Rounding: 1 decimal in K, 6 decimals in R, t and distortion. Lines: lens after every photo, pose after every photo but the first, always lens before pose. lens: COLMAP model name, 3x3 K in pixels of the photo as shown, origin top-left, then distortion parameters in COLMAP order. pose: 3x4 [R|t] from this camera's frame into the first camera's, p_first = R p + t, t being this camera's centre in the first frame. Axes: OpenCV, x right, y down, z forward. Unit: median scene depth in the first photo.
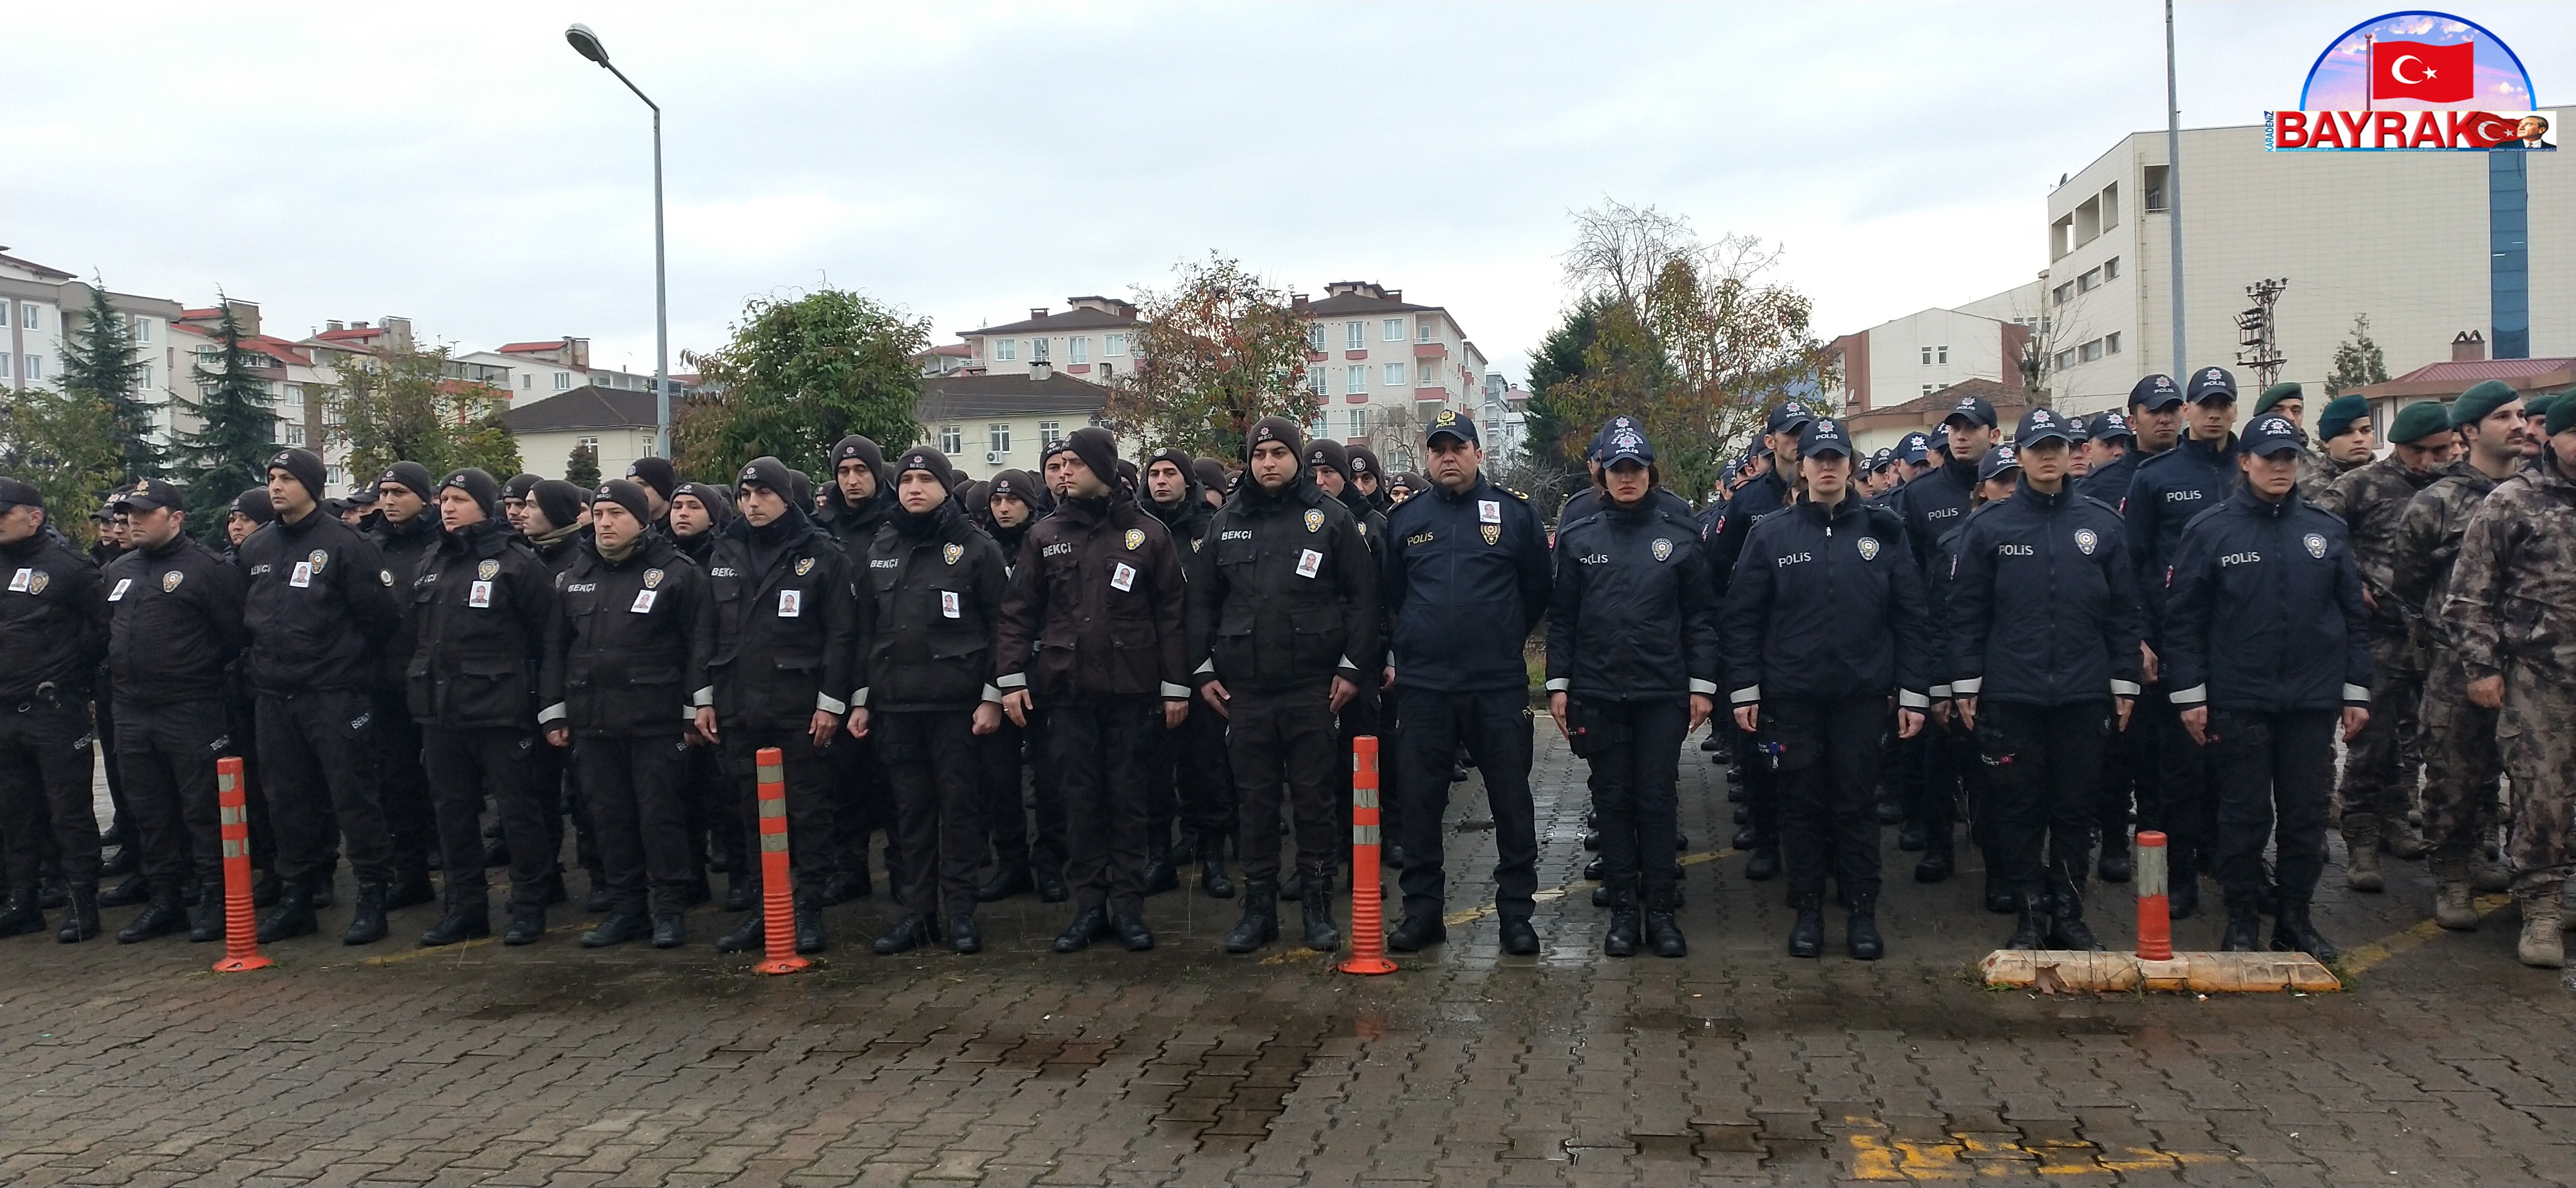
lens RADIAL K [[2051.8, 0, 1299.7], [0, 2051.8, 566.4], [0, 0, 1]] dist [0.110395, -0.211261]
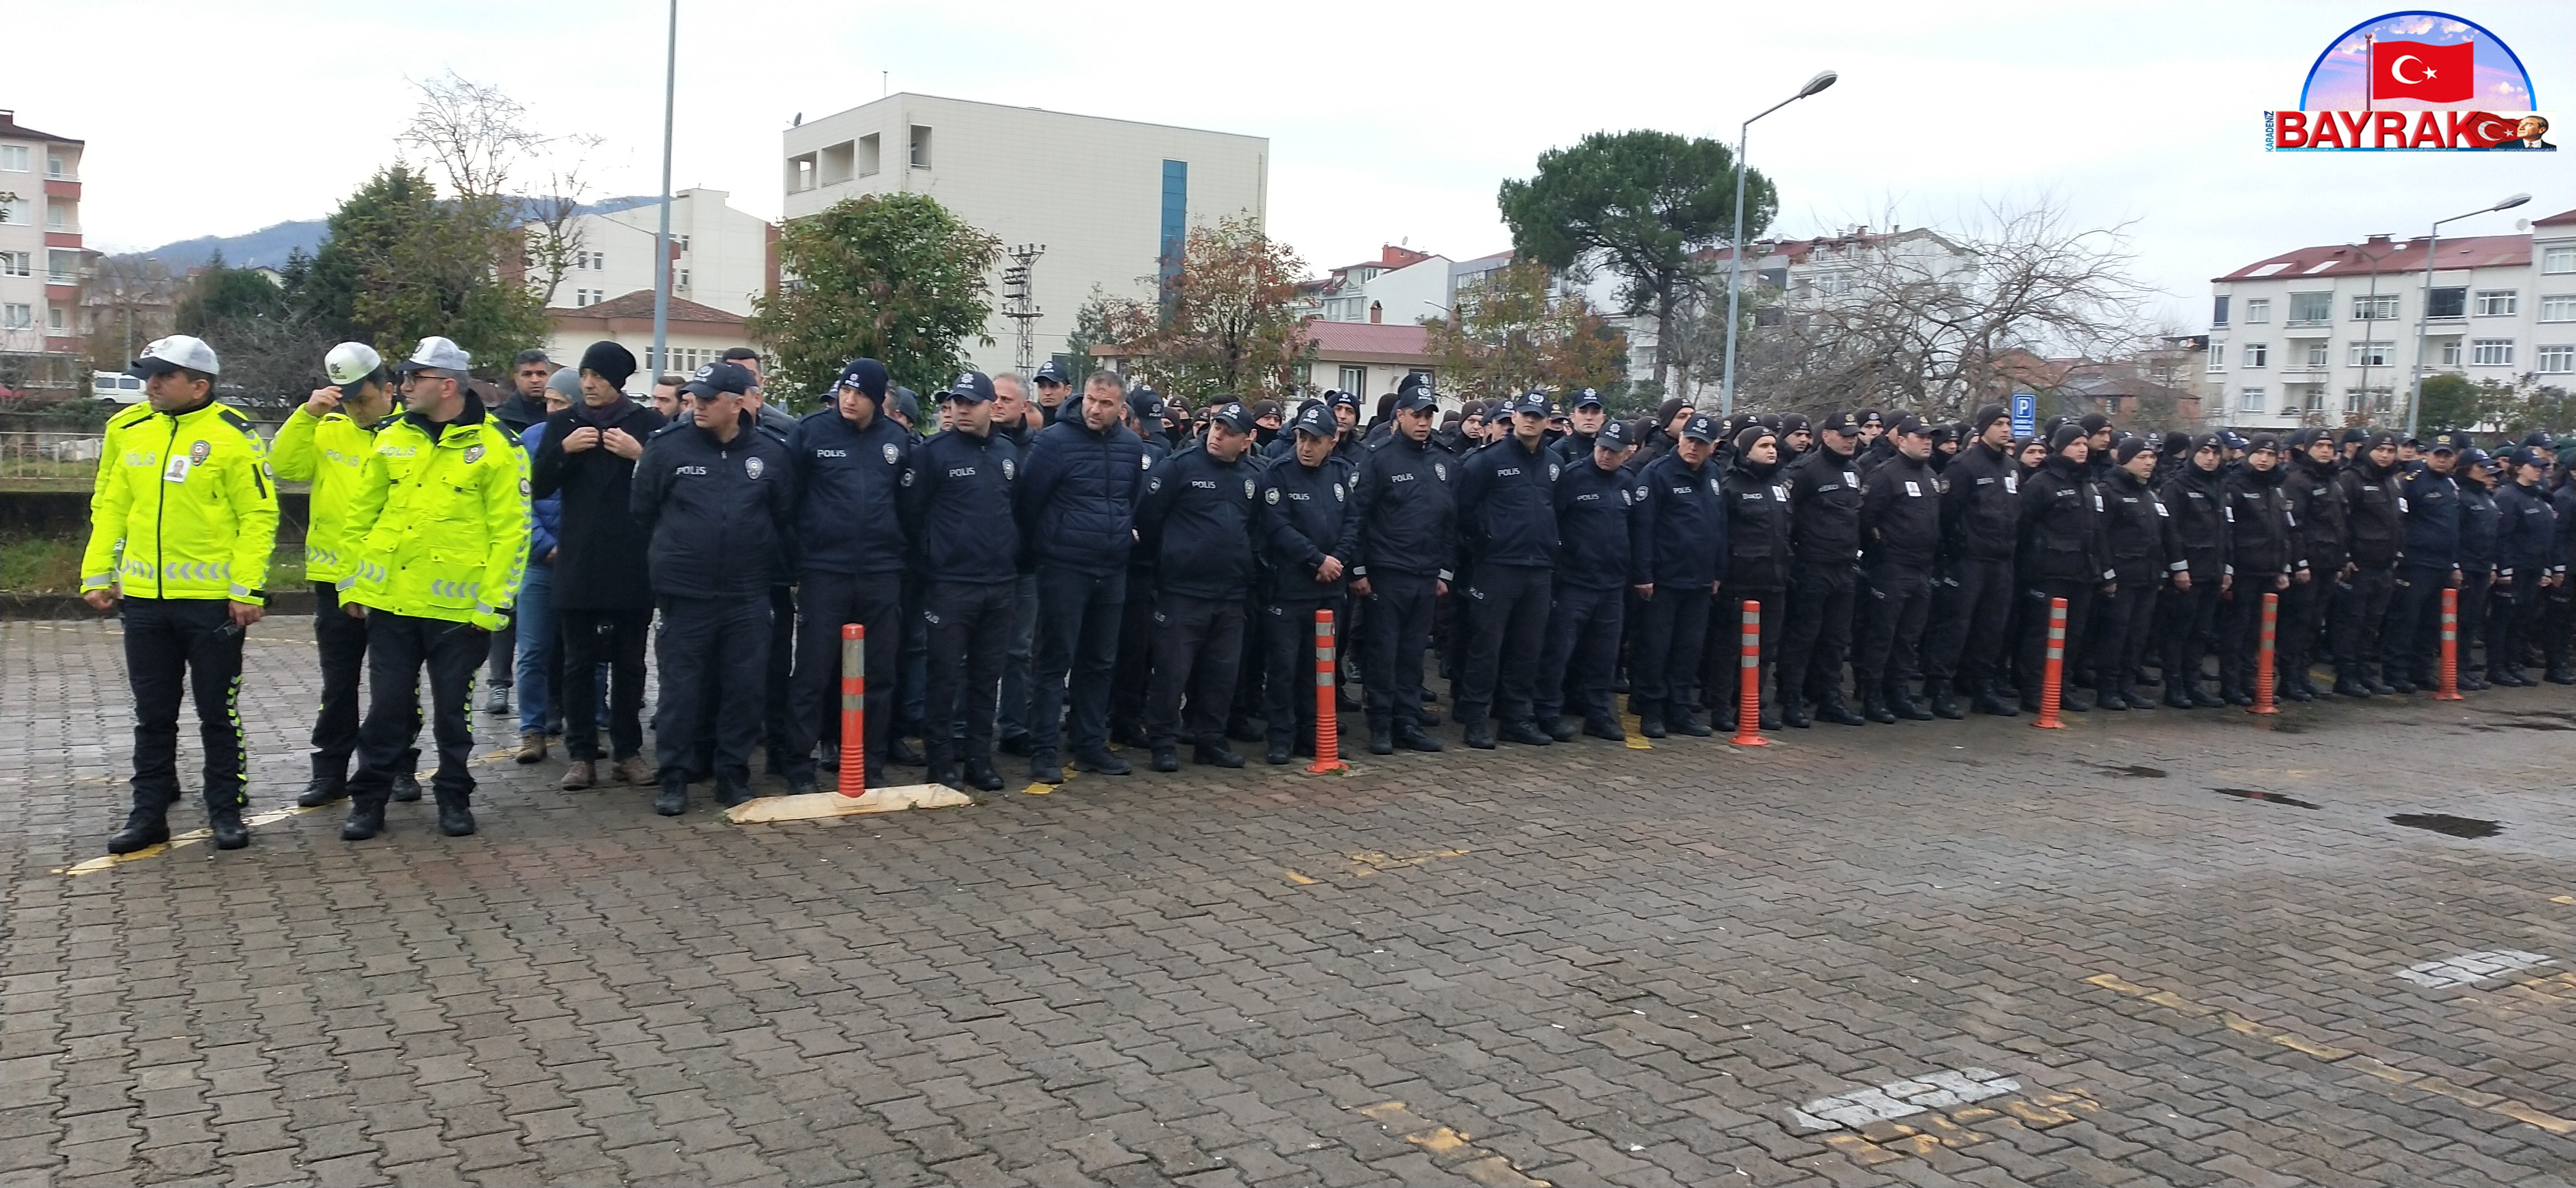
lens RADIAL K [[1994.1, 0, 1282.6], [0, 1994.1, 647.9], [0, 0, 1]] dist [0.102798, -0.111889]
pose [[0.757819, -0.014368, 0.652307, -0.181197], [-0.043352, 0.996439, 0.072312, 0.003788], [-0.651023, -0.083078, 0.754498, 0.017068]]
